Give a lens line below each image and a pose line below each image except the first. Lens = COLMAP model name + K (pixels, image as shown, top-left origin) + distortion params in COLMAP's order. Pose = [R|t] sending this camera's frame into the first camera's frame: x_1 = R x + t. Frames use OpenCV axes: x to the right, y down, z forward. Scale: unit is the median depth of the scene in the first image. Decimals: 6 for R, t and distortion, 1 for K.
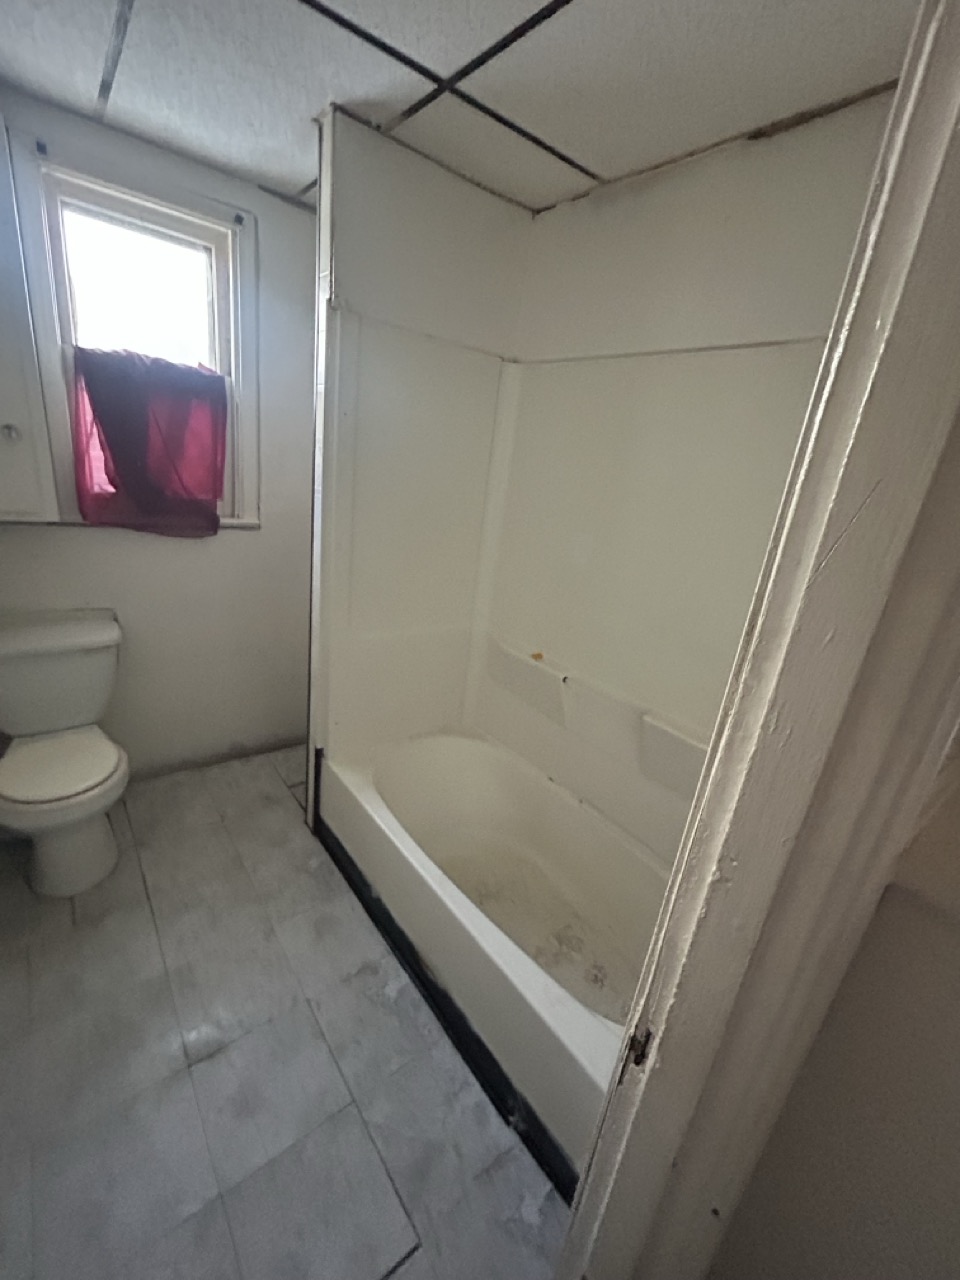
lens RADIAL K [[521.7, 0, 484.5], [0, 521.7, 638.2], [0, 0, 1]] dist [-0.001354, 0.000380]
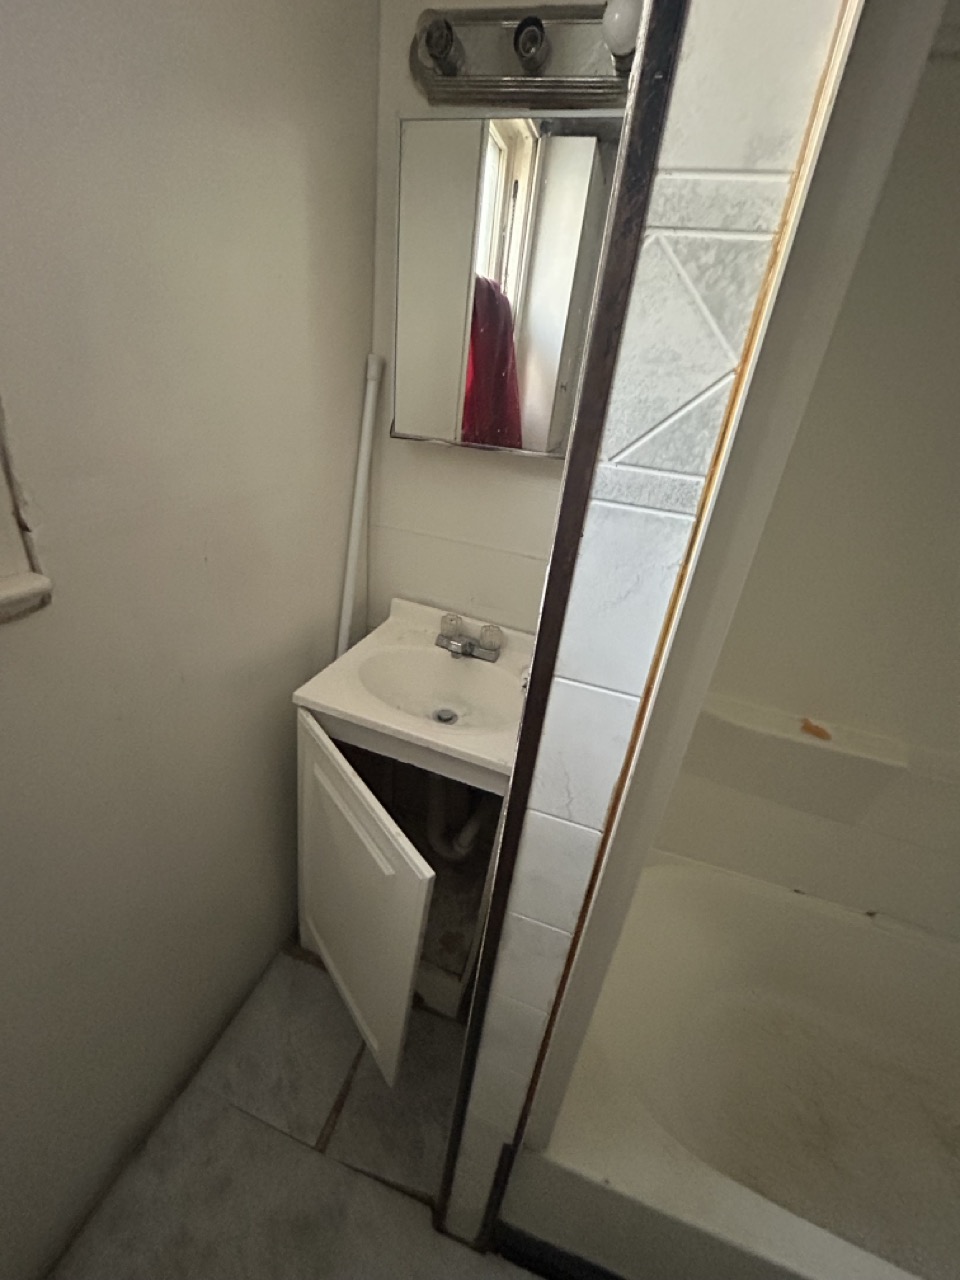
lens RADIAL K [[521.7, 0, 484.5], [0, 521.7, 638.2], [0, 0, 1]] dist [-0.001354, 0.000380]
pose [[0.833287, -0.269840, 0.482513, -0.452302], [0.163913, 0.954135, 0.250516, -0.266988], [-0.527982, -0.129661, 0.839299, 0.787653]]
